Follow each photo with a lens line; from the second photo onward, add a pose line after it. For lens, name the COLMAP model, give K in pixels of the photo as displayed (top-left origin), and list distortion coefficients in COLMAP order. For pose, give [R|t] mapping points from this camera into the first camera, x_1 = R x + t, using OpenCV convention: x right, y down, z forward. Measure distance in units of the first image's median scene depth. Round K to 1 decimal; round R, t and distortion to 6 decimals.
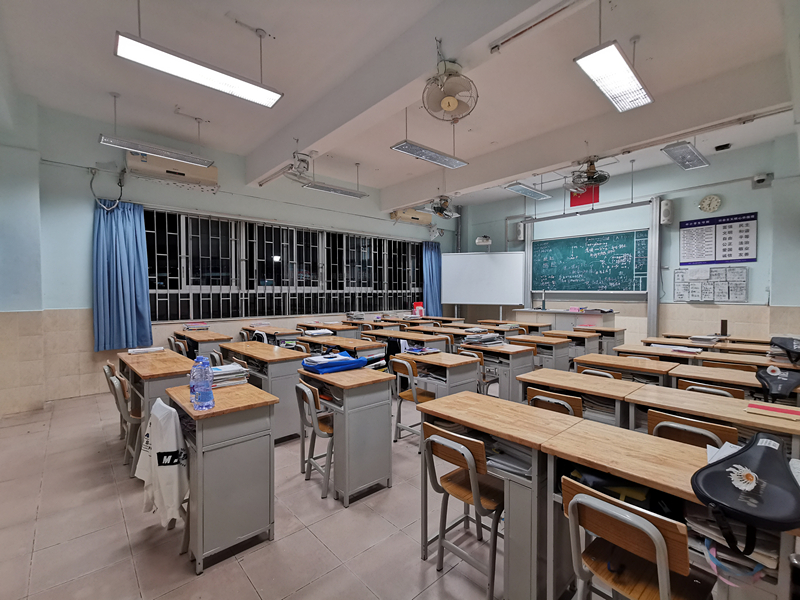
lens RADIAL K [[367.6, 0, 400.8], [0, 367.6, 300.7], [0, 0, 1]] dist [0.003265, 0.001548]
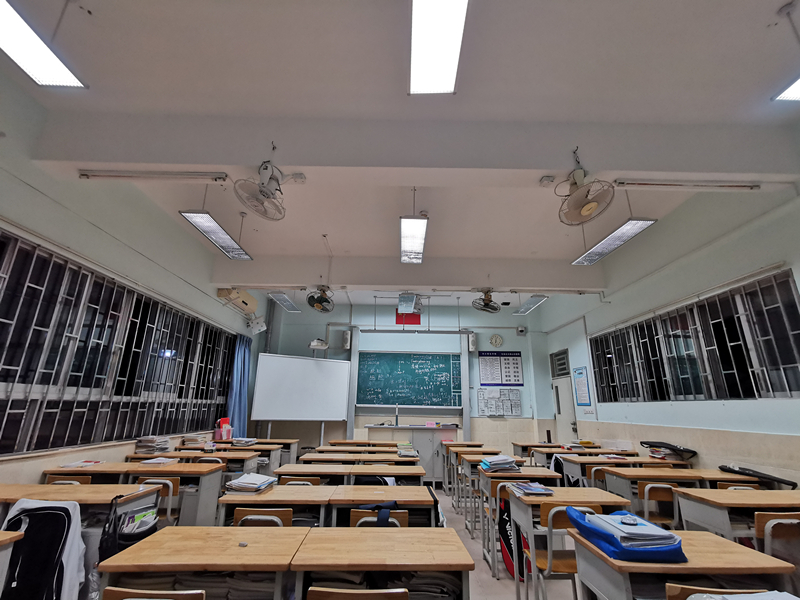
lens RADIAL K [[367.6, 0, 396.3], [0, 367.6, 300.3], [0, 0, 1]] dist [0.003265, 0.001548]
pose [[0.659979, 0.222533, 0.717570, -0.355731], [0.002228, 0.954541, -0.298071, -0.000748], [-0.751281, 0.198319, 0.629481, 0.330686]]
